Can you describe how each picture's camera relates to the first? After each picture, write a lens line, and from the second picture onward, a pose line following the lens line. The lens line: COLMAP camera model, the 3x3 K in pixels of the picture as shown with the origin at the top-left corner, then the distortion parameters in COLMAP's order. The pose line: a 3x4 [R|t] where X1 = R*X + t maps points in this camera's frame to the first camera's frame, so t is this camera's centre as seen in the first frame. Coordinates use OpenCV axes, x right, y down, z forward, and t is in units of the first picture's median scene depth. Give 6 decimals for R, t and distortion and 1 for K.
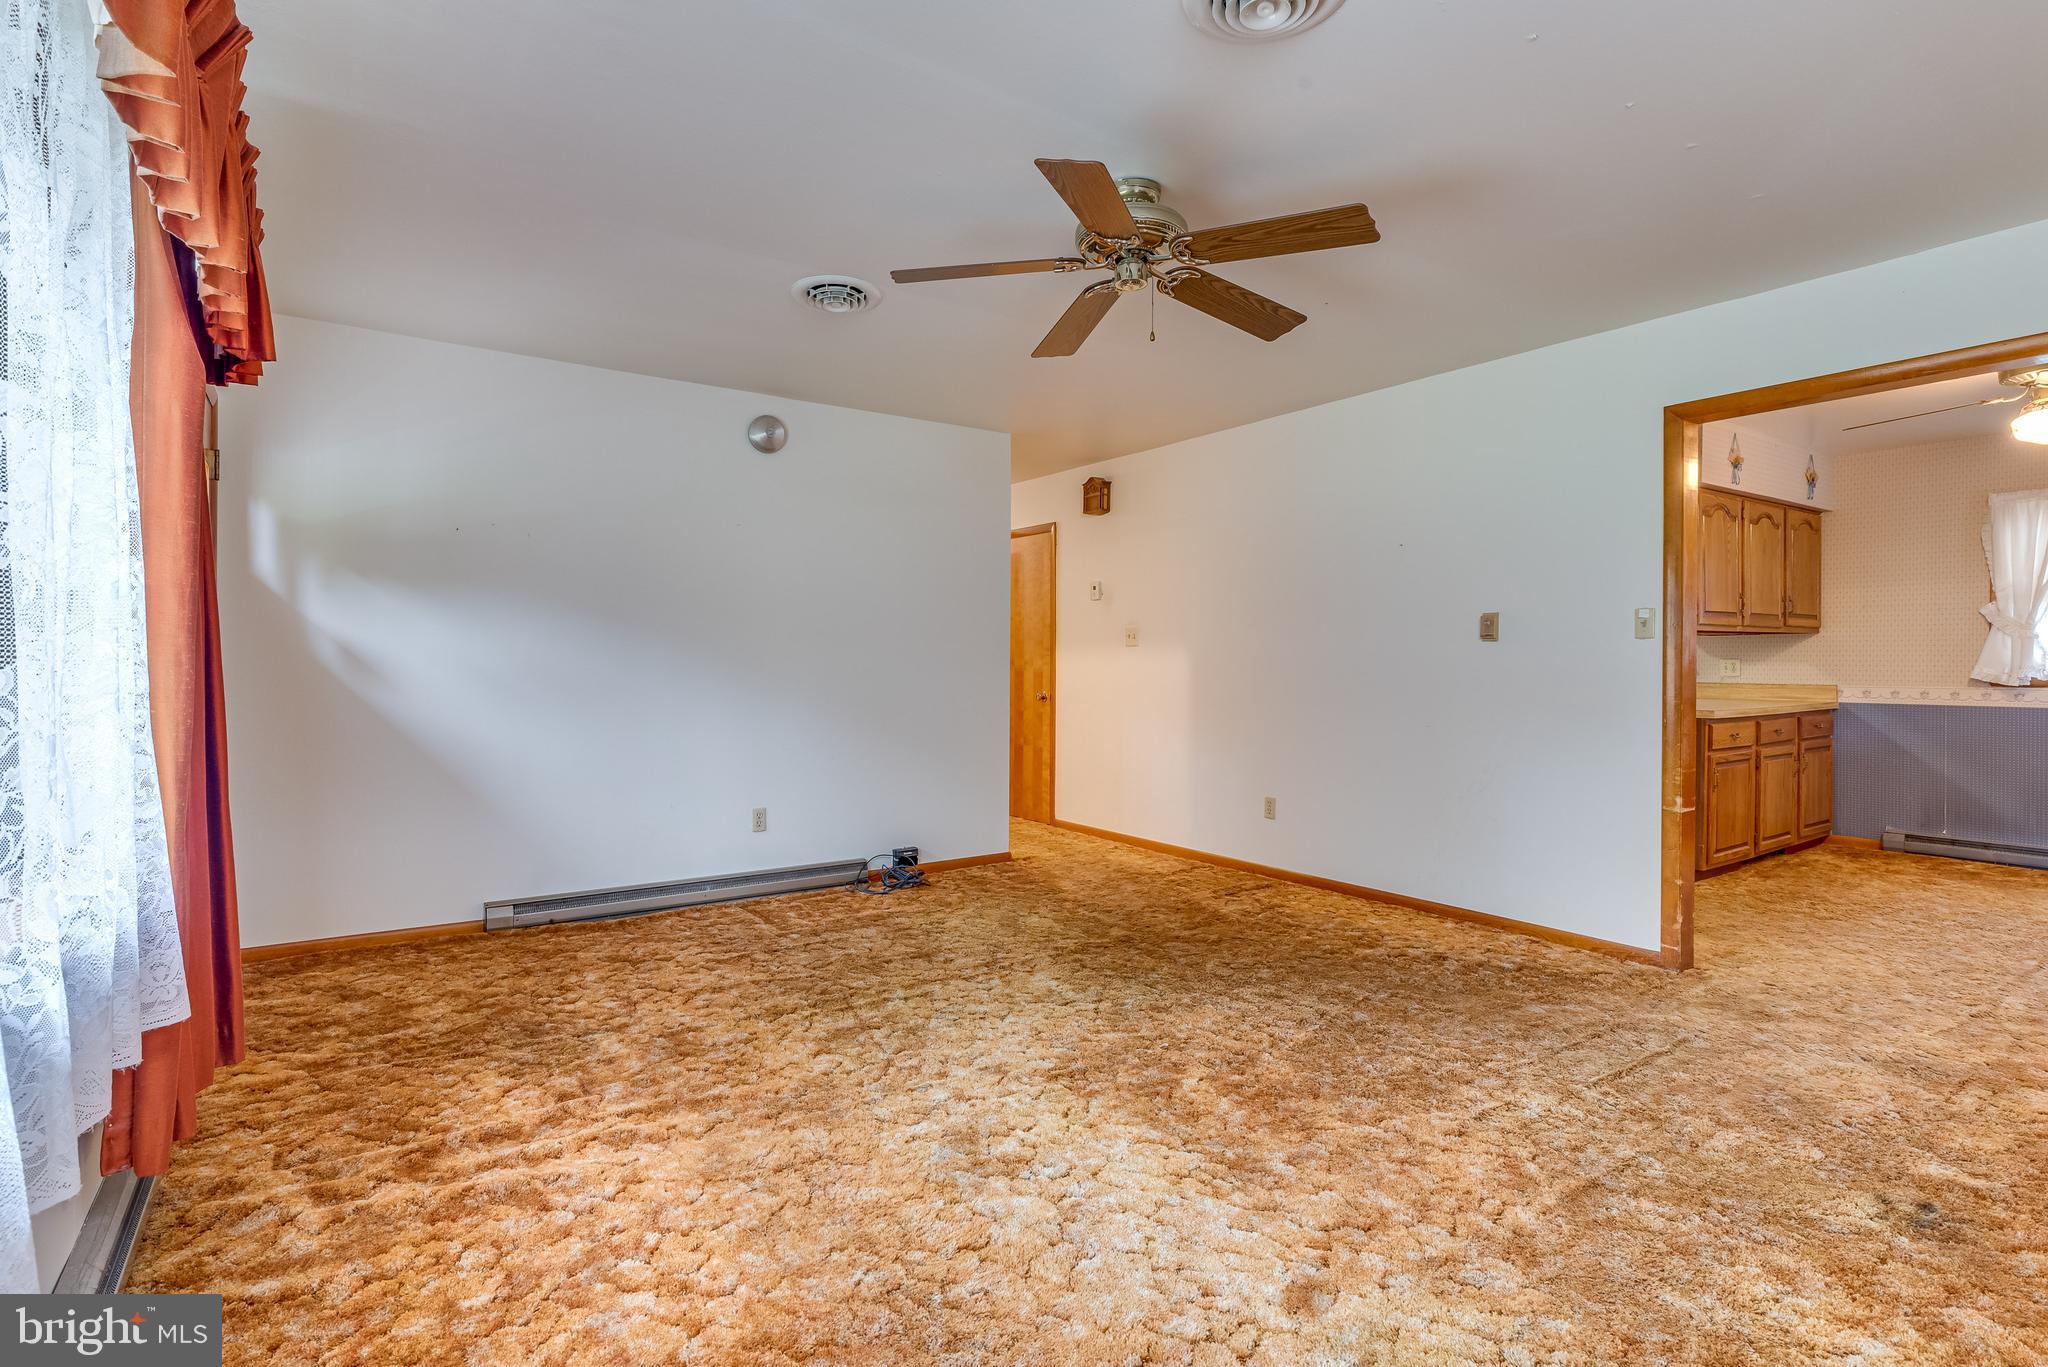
lens RADIAL K [[987.1, 0, 1026.1], [0, 987.1, 680.1], [0, 0, 1]] dist [-0.000692, 0.000067]
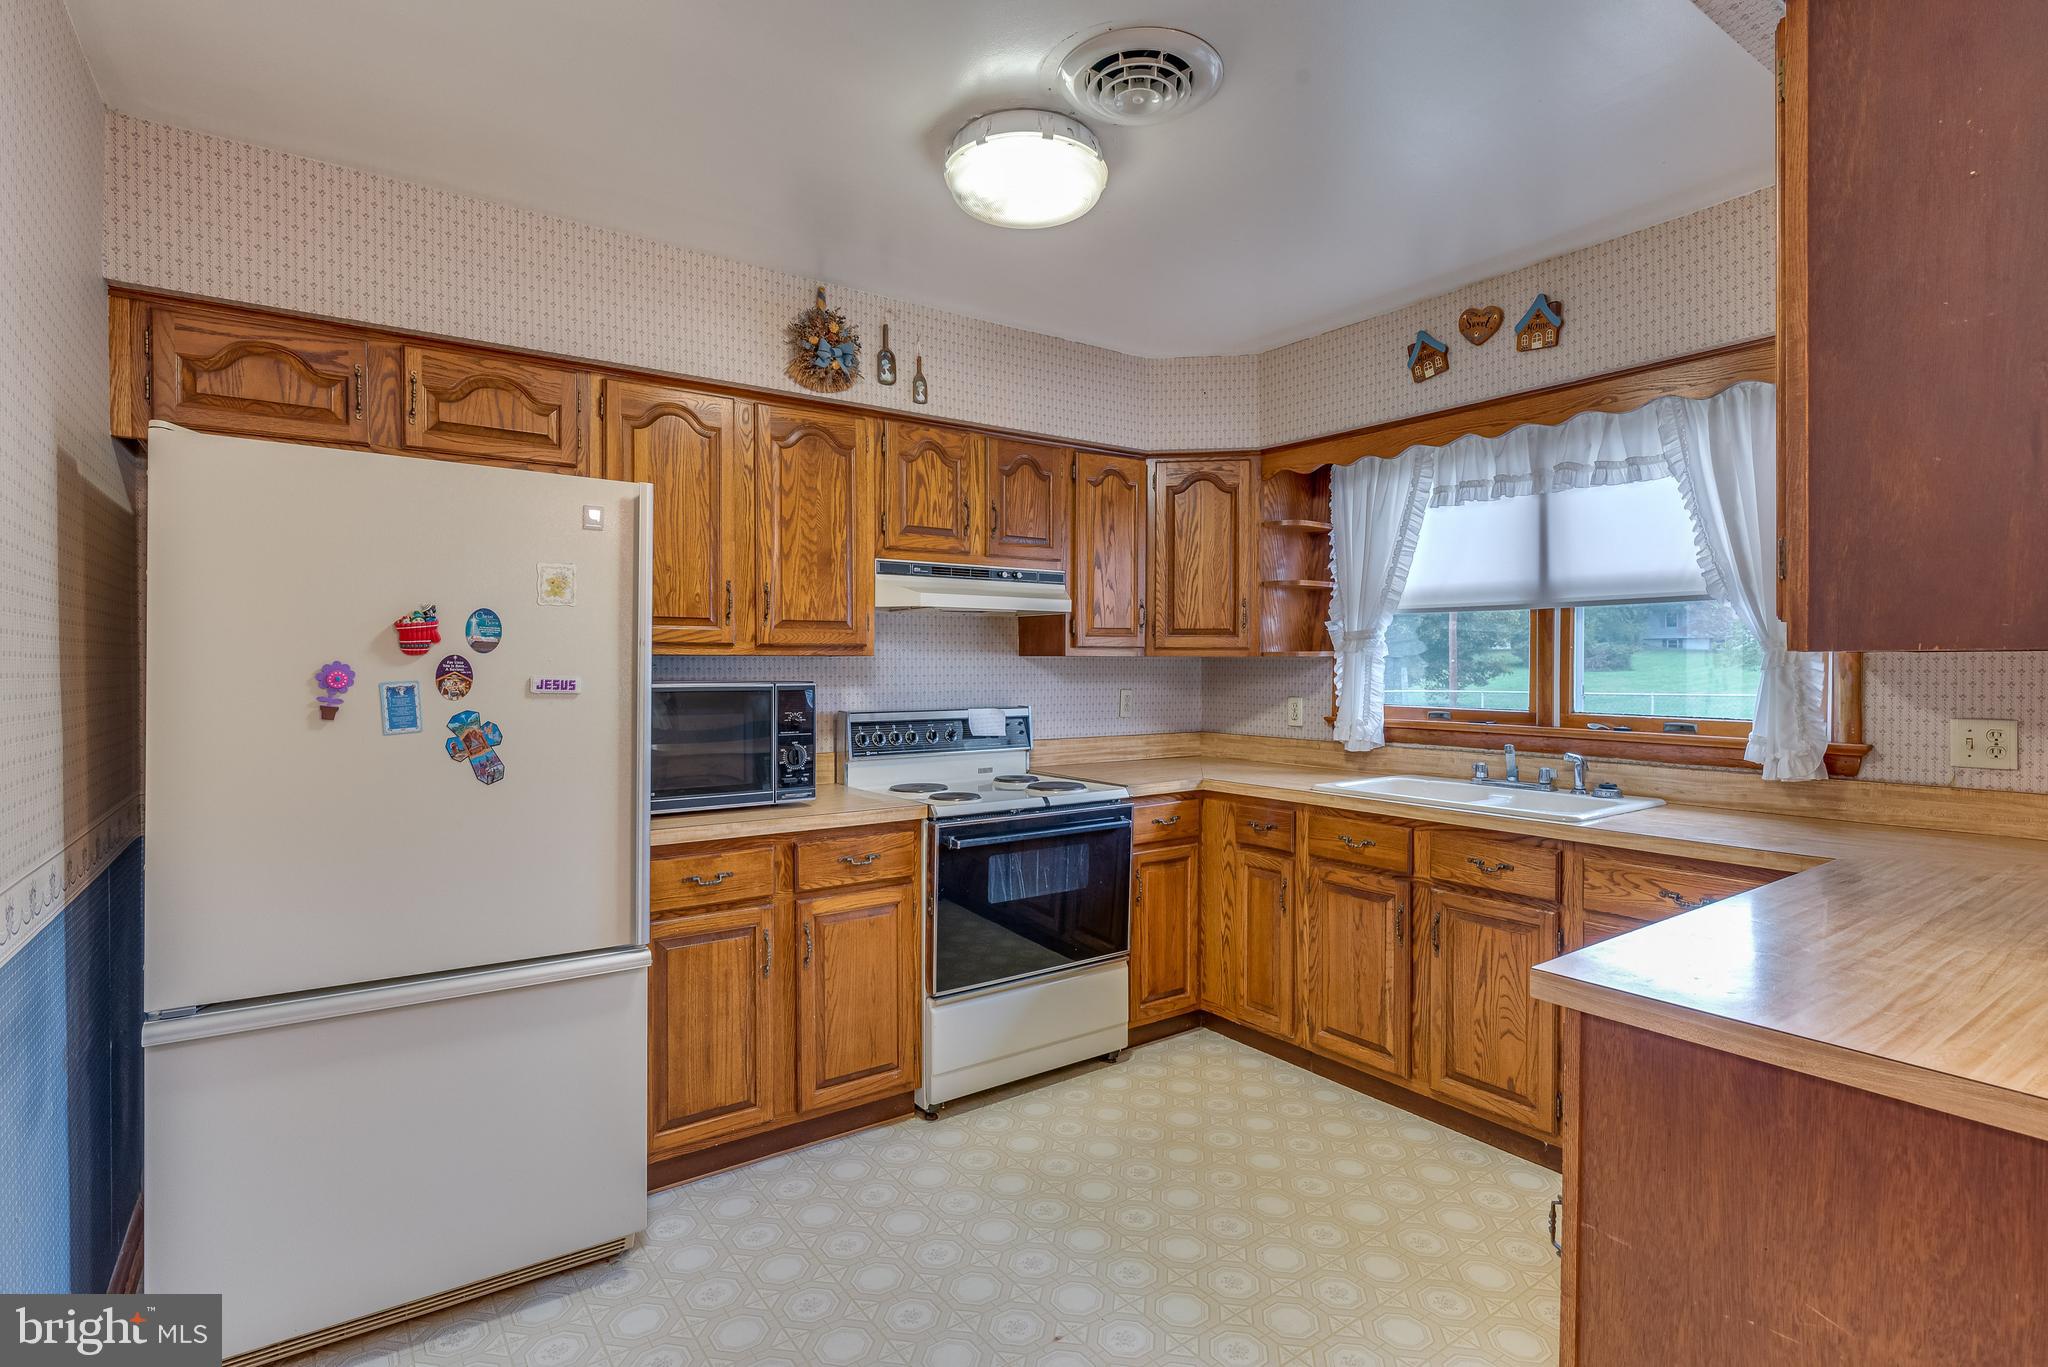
lens RADIAL K [[1010.8, 0, 1012.7], [0, 1010.8, 677.8], [0, 0, 1]] dist [-0.002086, -0.000340]
pose [[0.999969, 0.002046, 0.007565, 0.424950], [-0.002009, 0.999986, -0.004894, -0.038668], [-0.007575, 0.004879, 0.999959, 0.746902]]
